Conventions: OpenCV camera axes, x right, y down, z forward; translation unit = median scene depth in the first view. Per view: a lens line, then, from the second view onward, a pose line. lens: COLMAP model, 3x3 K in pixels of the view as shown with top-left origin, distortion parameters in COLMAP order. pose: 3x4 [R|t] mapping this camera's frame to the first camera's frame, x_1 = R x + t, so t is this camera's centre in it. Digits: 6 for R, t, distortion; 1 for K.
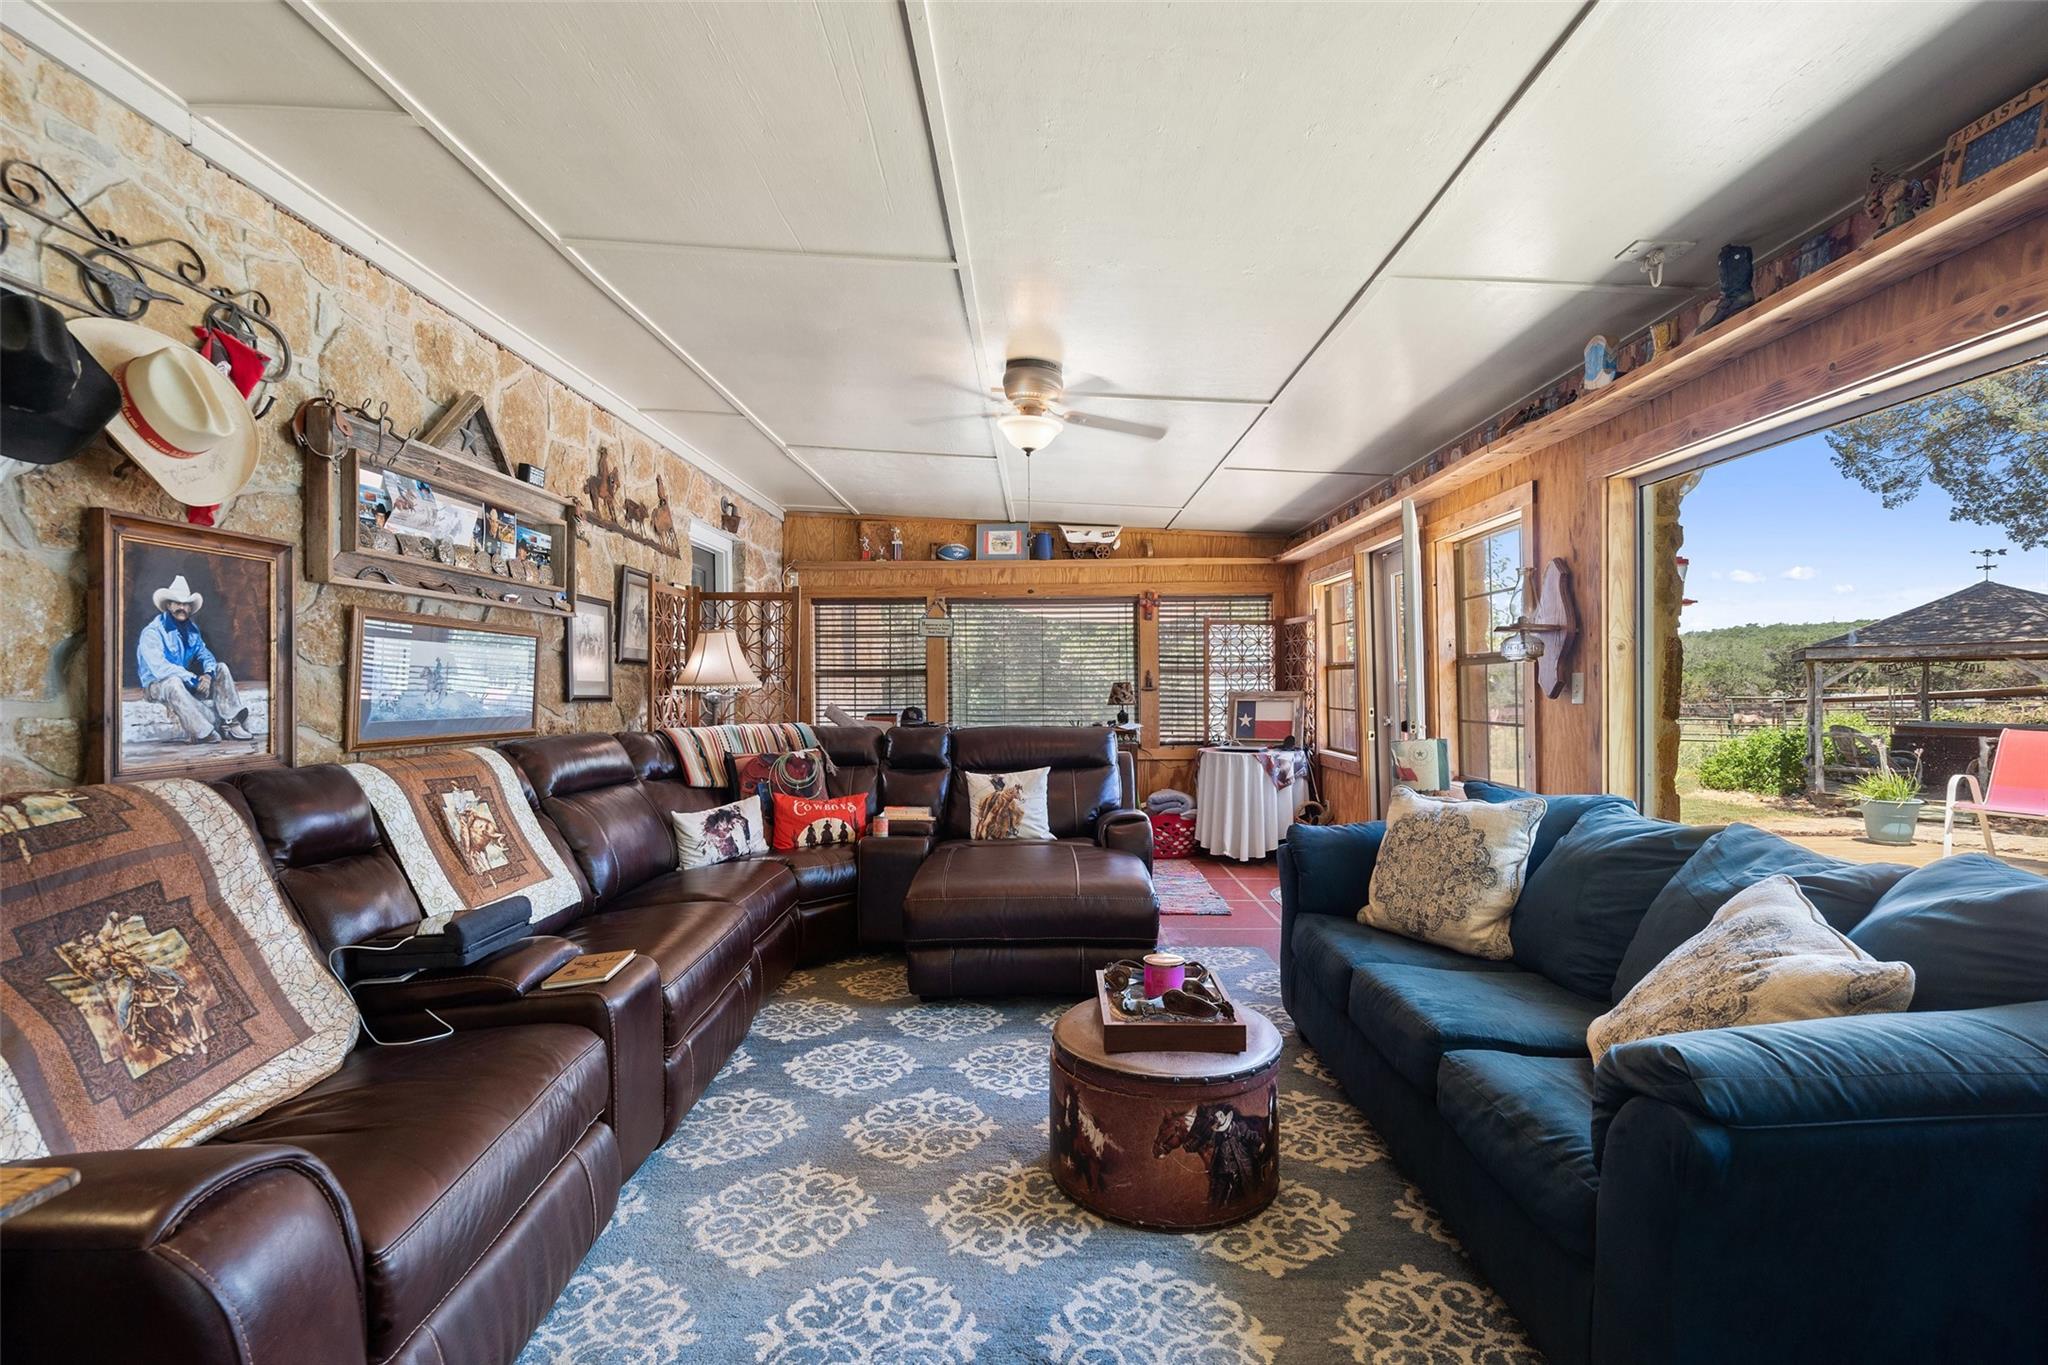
lens RADIAL K [[932.9, 0, 1024.0], [0, 932.9, 682.5], [0, 0, 1]] dist [-0.001647, -0.000201]
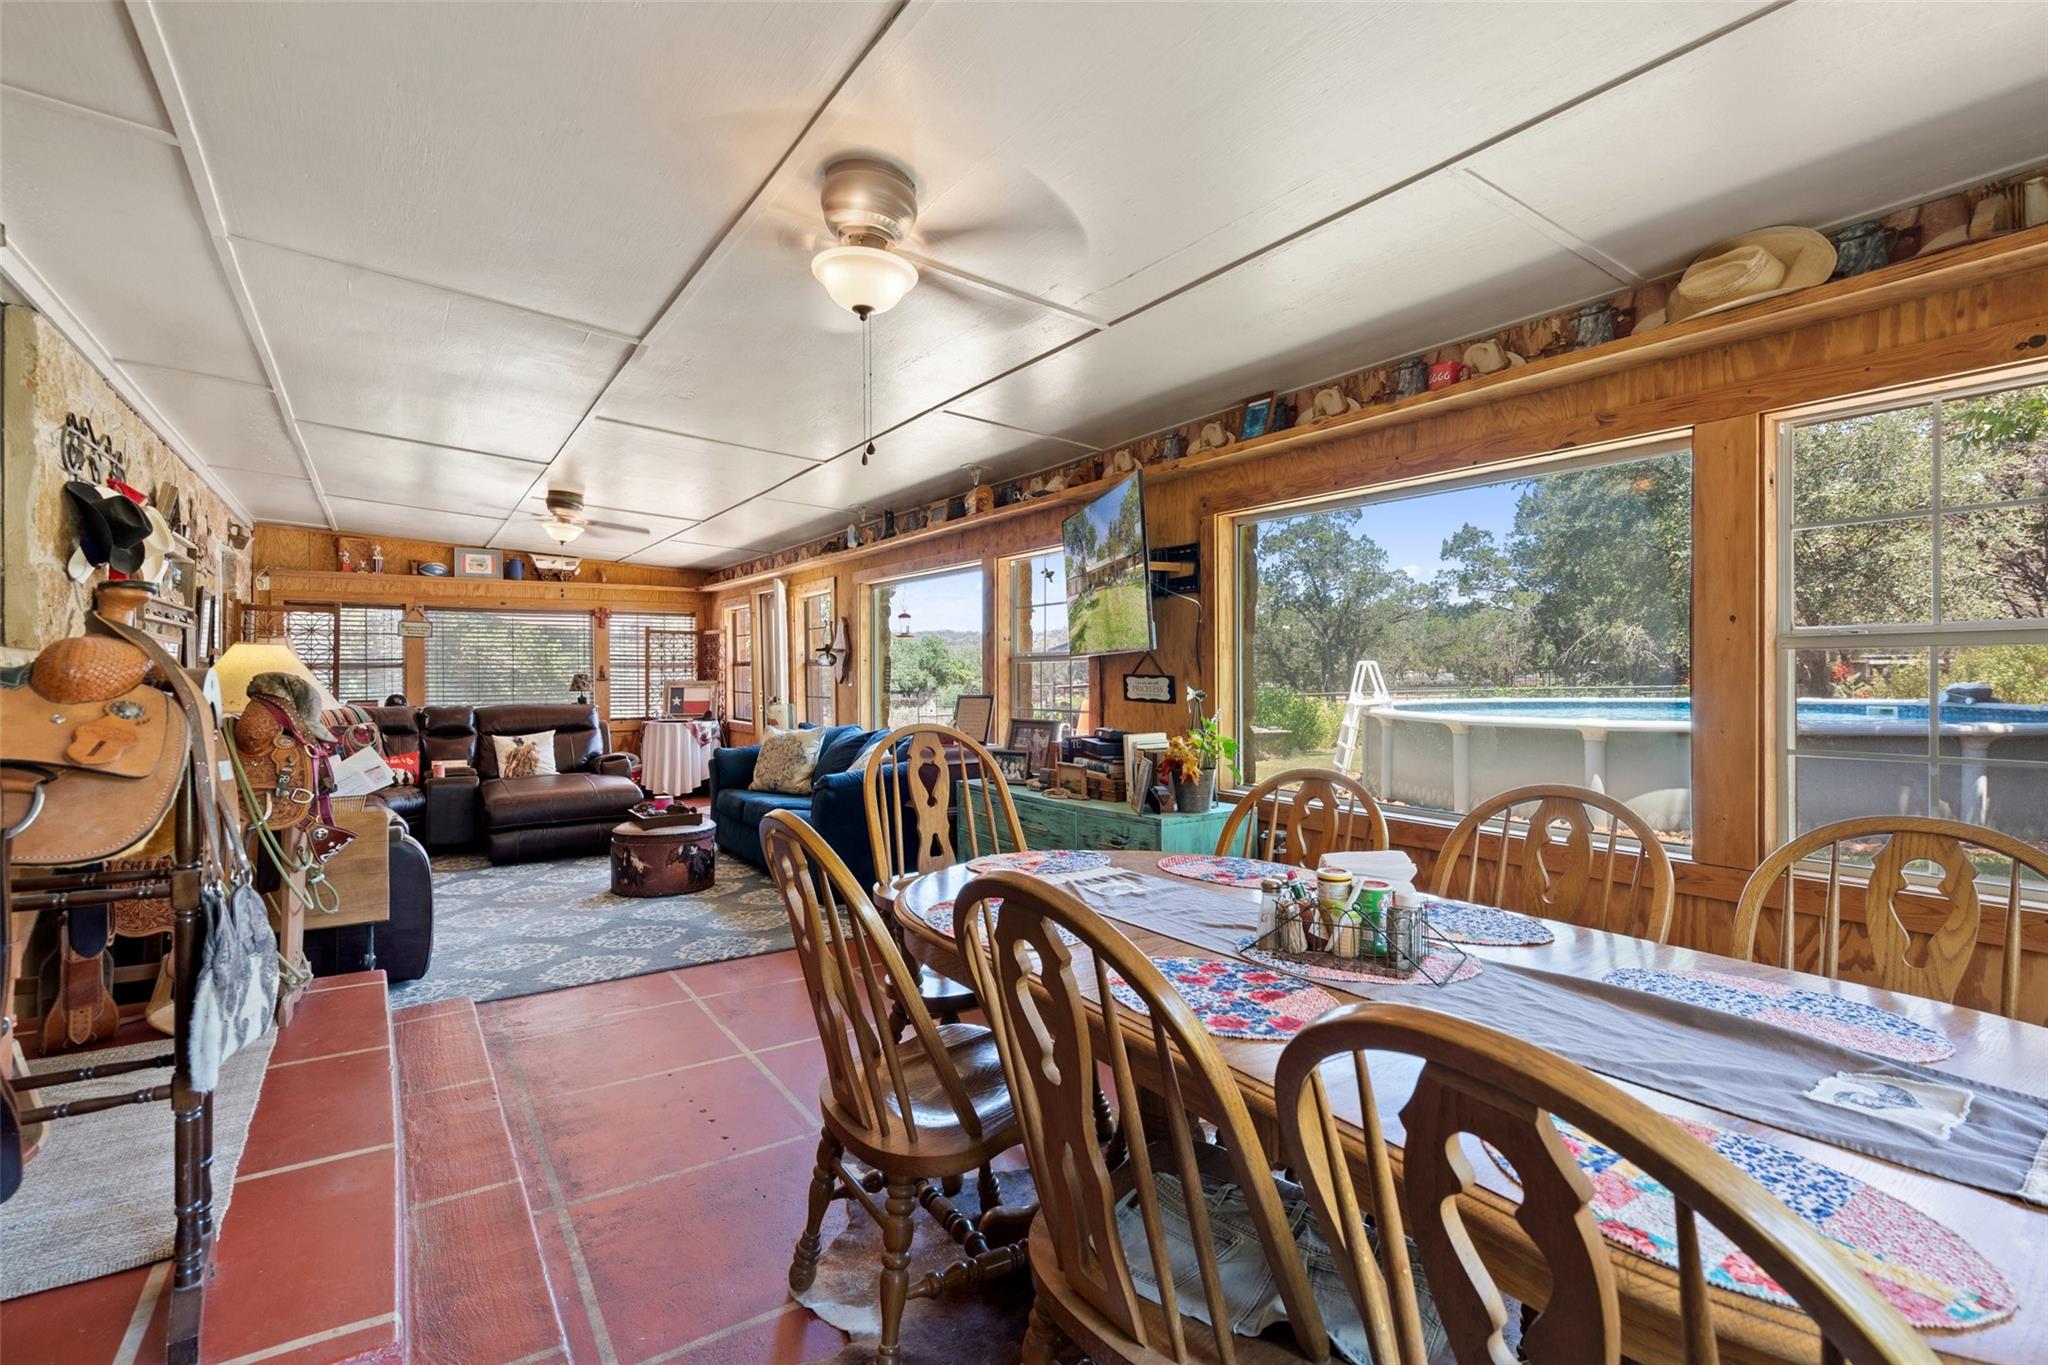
lens RADIAL K [[932.9, 0, 1024.0], [0, 932.9, 682.5], [0, 0, 1]] dist [-0.001647, -0.000201]
pose [[0.815591, -0.003777, 0.578616, -0.175701], [-0.003178, 0.999934, 0.011007, -0.006034], [-0.578620, -0.010816, 0.815526, -0.535997]]
